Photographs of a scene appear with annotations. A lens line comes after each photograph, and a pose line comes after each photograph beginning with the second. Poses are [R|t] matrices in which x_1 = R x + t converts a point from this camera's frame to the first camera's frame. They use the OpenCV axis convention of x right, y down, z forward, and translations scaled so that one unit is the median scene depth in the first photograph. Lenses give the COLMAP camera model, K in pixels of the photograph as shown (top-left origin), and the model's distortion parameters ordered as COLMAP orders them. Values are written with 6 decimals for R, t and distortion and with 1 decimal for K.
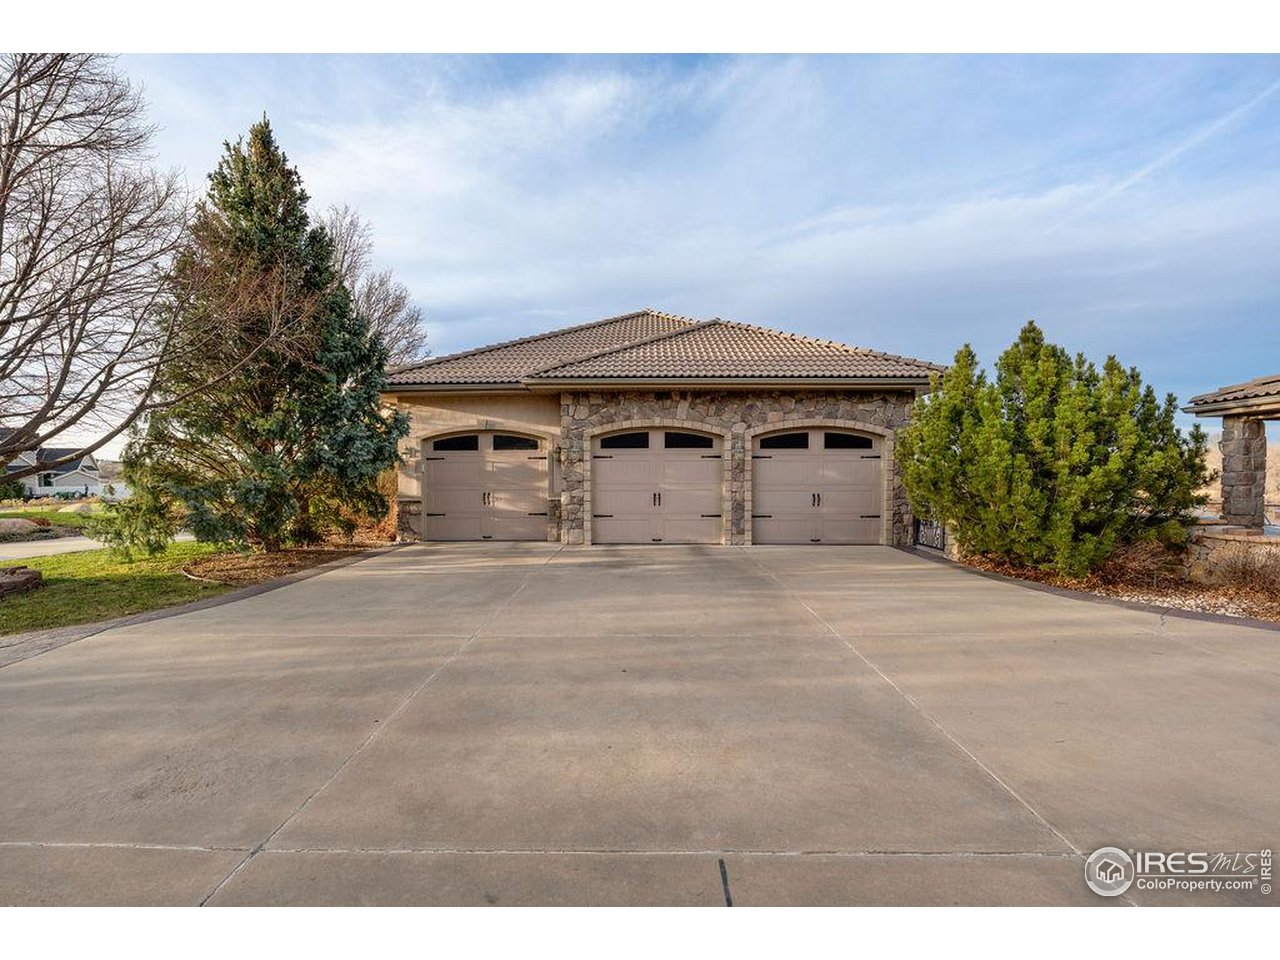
lens RADIAL K [[569.4, 0, 640.0], [0, 569.4, 480.0], [0, 0, 1]] dist [-0.001293, -0.000043]
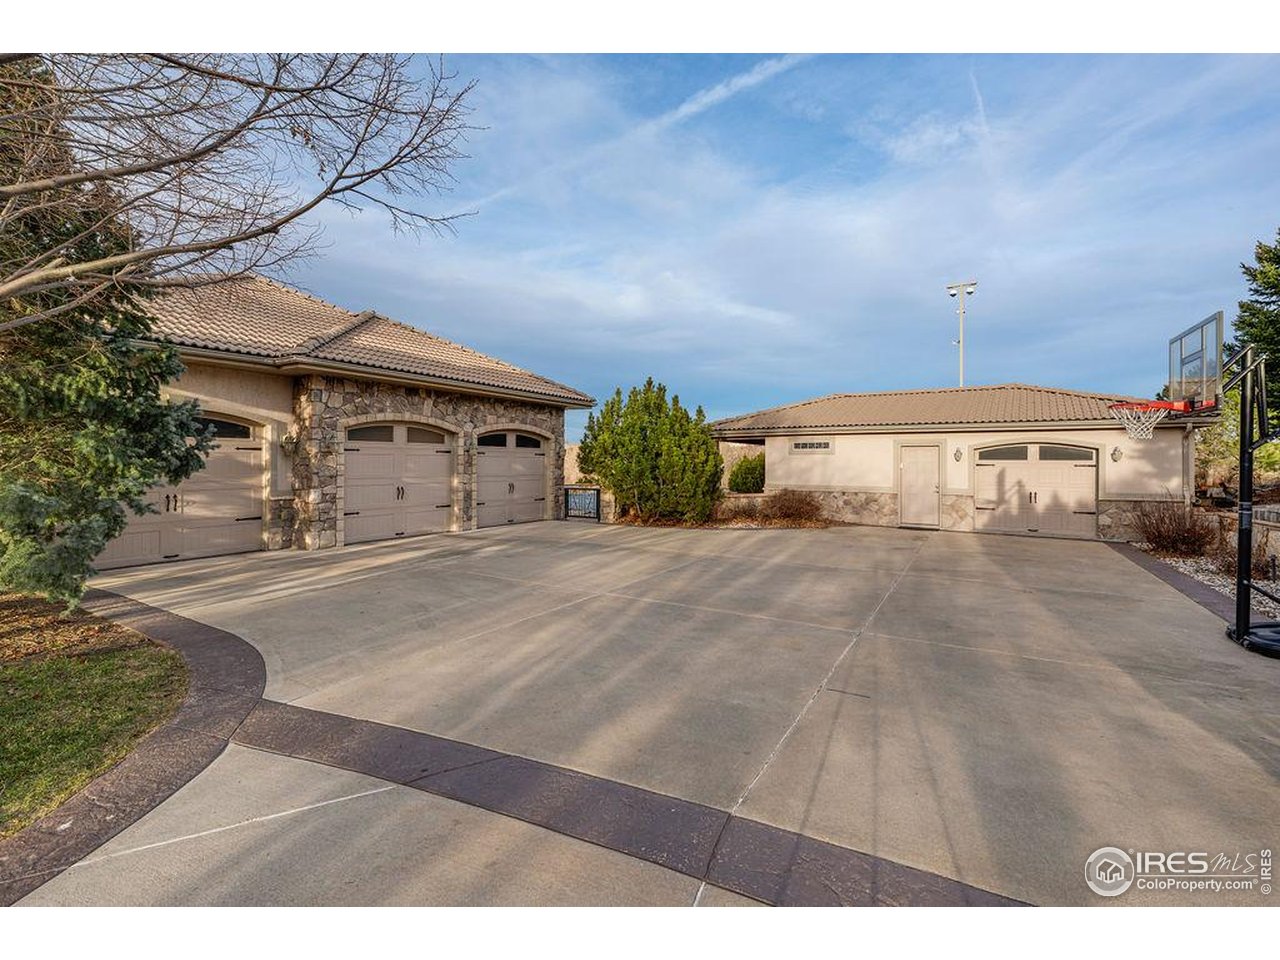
lens RADIAL K [[578.0, 0, 644.1], [0, 578.0, 460.5], [0, 0, 1]] dist [-0.011222, -0.000135]
pose [[0.496232, 0.006978, 0.868162, -0.650327], [0.012942, 0.999797, -0.015434, -0.002335], [-0.868094, 0.018895, 0.496041, 0.124376]]
